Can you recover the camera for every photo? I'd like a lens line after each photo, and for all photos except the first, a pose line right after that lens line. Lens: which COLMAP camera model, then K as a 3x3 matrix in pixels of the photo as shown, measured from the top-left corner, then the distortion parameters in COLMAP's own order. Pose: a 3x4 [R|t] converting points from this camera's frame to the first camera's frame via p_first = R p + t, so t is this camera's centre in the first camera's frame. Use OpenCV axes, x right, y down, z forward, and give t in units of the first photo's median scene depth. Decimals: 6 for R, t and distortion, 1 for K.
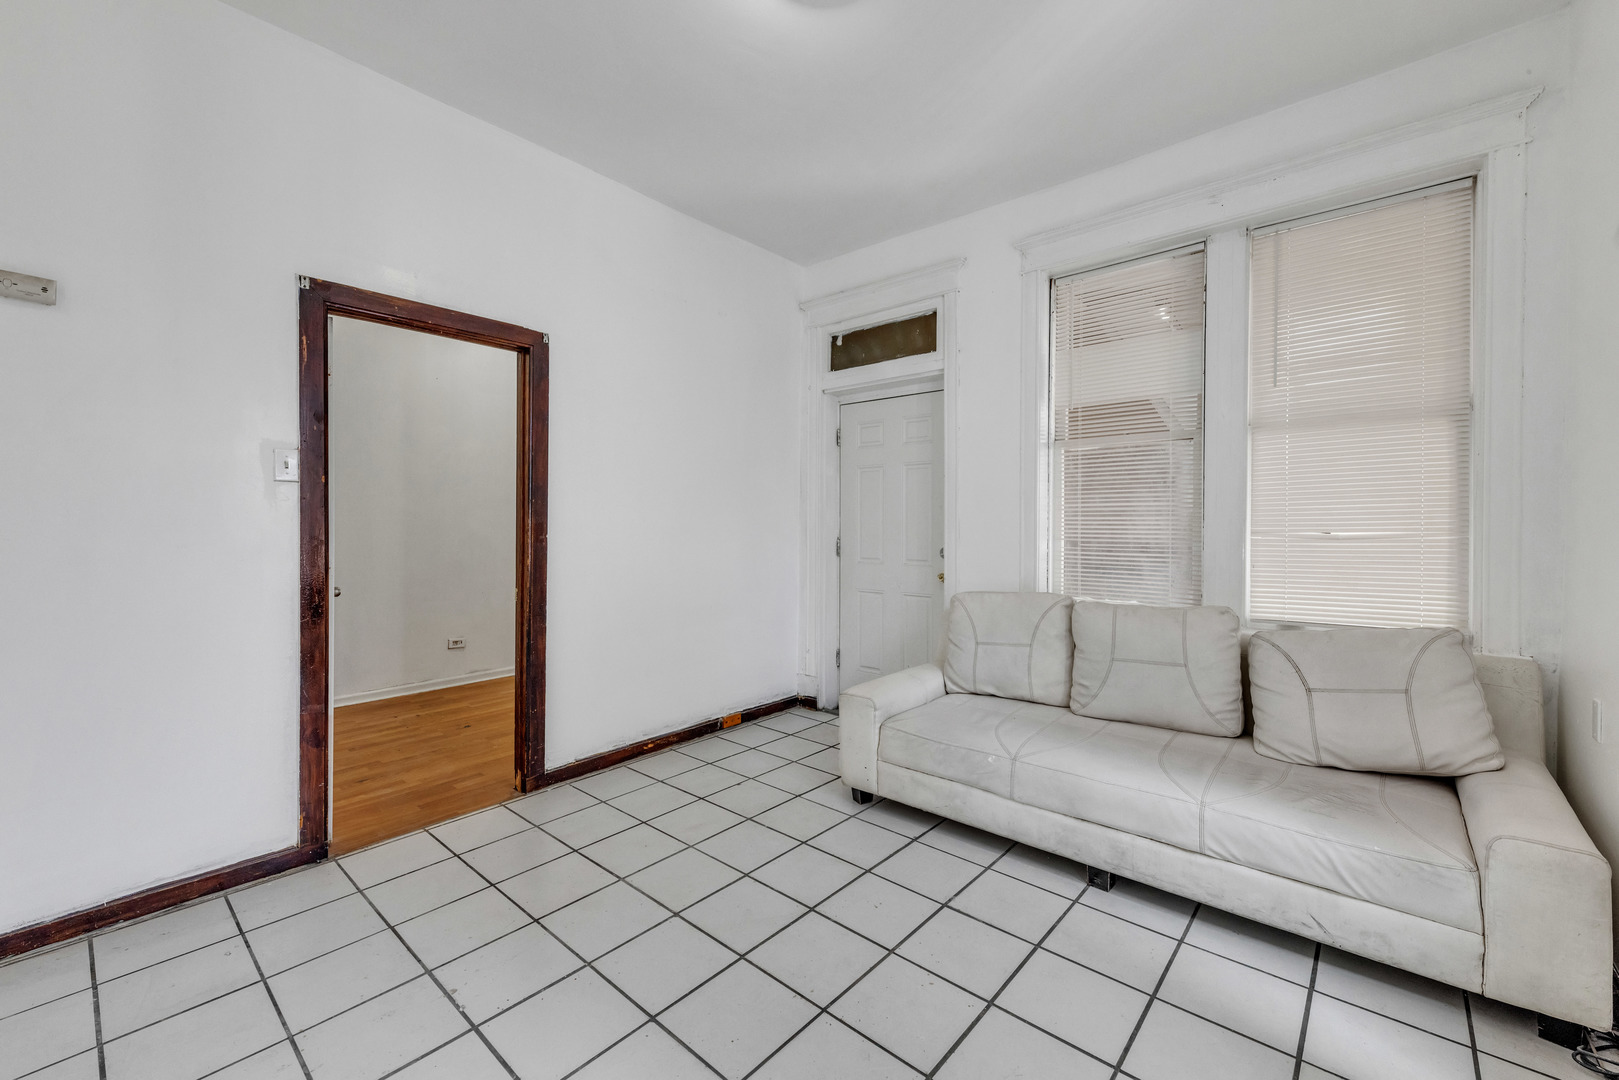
lens RADIAL K [[661.6, 0, 815.7], [0, 661.6, 542.2], [0, 0, 1]] dist [-0.000127, -0.000566]
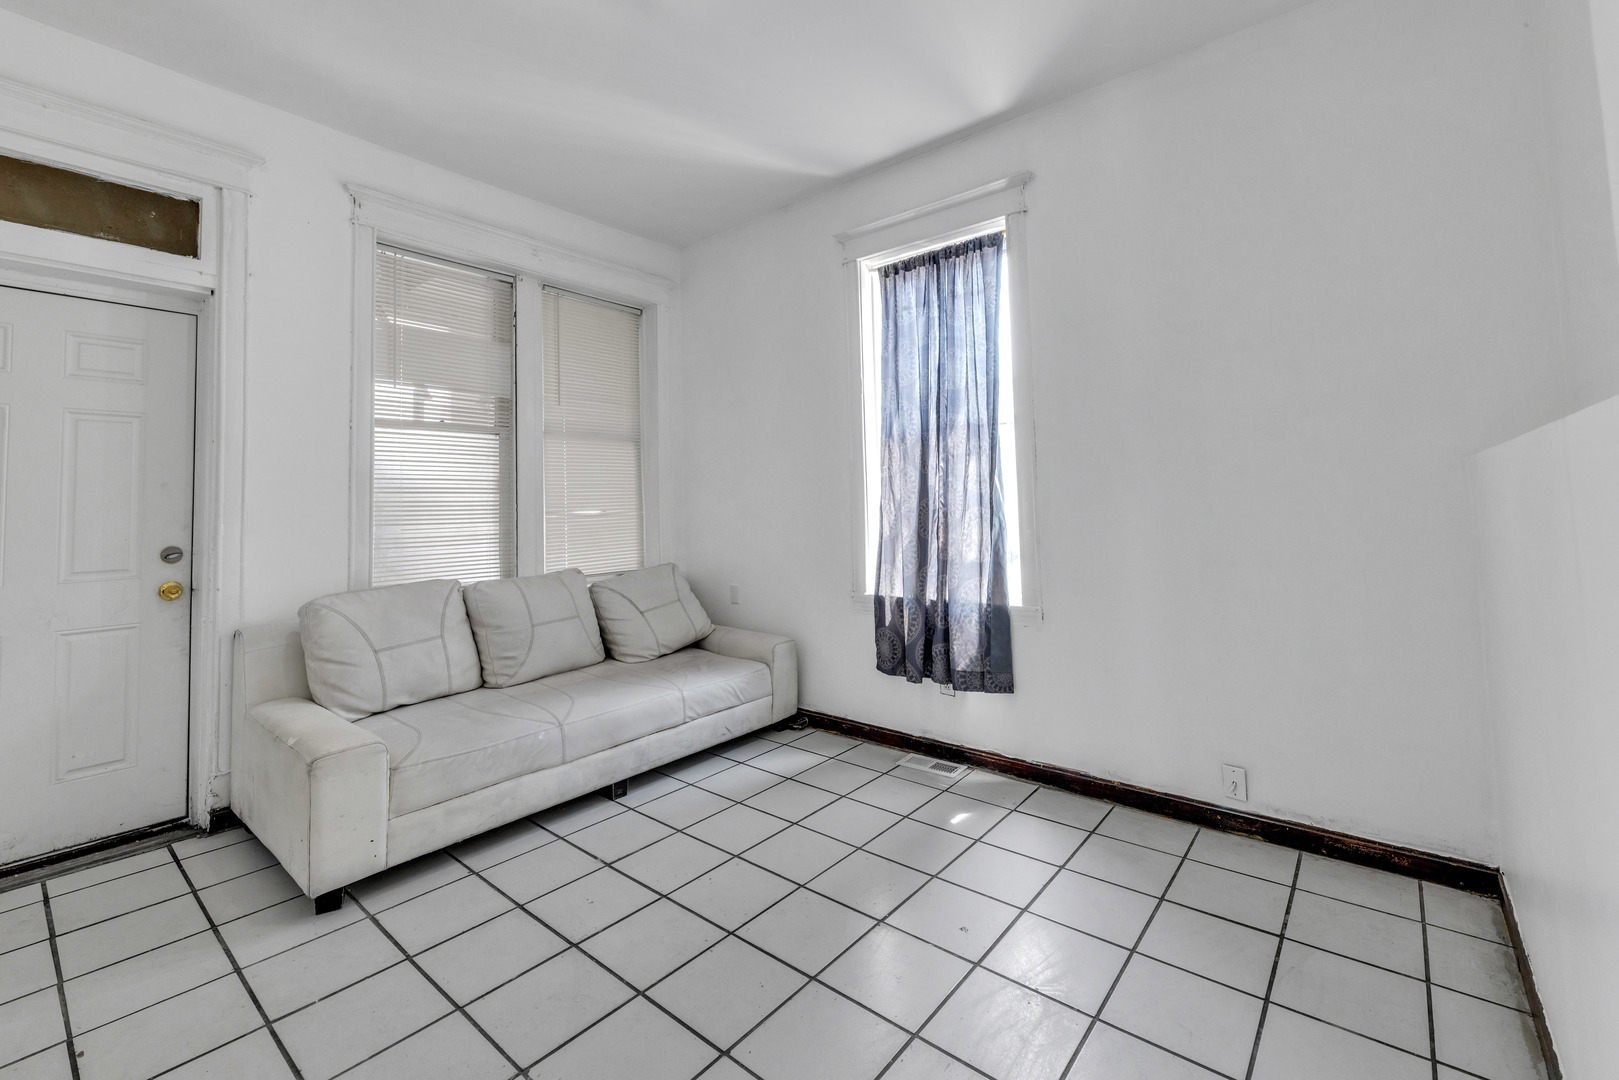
lens RADIAL K [[661.6, 0, 838.9], [0, 661.6, 473.0], [0, 0, 1]] dist [-0.000127, -0.000566]
pose [[-0.044246, 0.047386, 0.997896, -0.718670], [0.041223, 0.998110, -0.045569, -0.010977], [-0.998170, 0.039120, -0.046116, 0.517974]]
